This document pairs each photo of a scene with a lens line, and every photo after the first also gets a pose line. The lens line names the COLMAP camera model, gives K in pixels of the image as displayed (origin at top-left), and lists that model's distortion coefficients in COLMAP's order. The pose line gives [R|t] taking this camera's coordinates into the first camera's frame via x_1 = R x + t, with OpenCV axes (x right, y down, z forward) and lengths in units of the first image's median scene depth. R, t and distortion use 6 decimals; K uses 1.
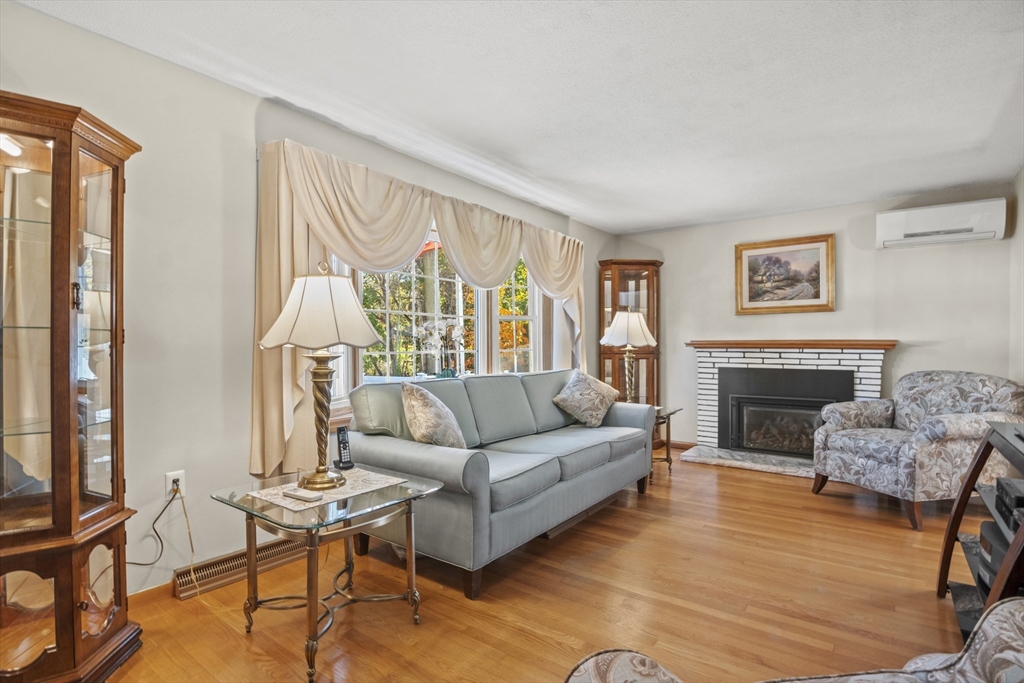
lens RADIAL K [[505.9, 0, 518.3], [0, 505.9, 343.5], [0, 0, 1]] dist [-0.019788, -0.002105]
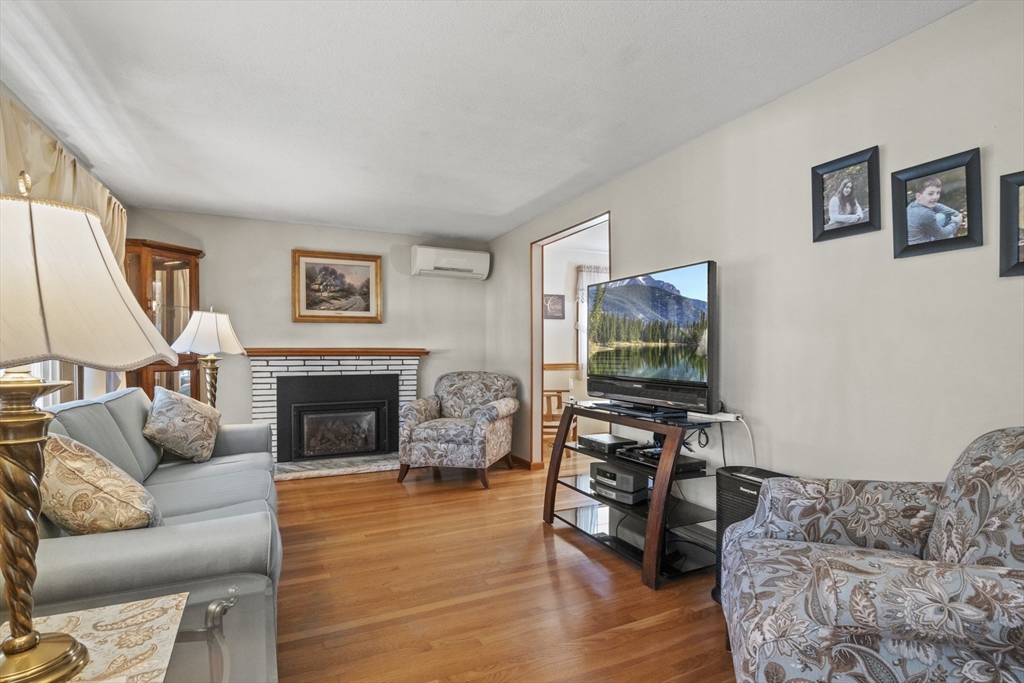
lens RADIAL K [[505.9, 0, 521.1], [0, 505.9, 346.2], [0, 0, 1]] dist [-0.019788, -0.002105]
pose [[0.454463, 0.008695, 0.890723, -0.261399], [-0.002228, 0.999960, -0.008624, -0.002395], [-0.890763, 0.001935, 0.454464, 0.190607]]
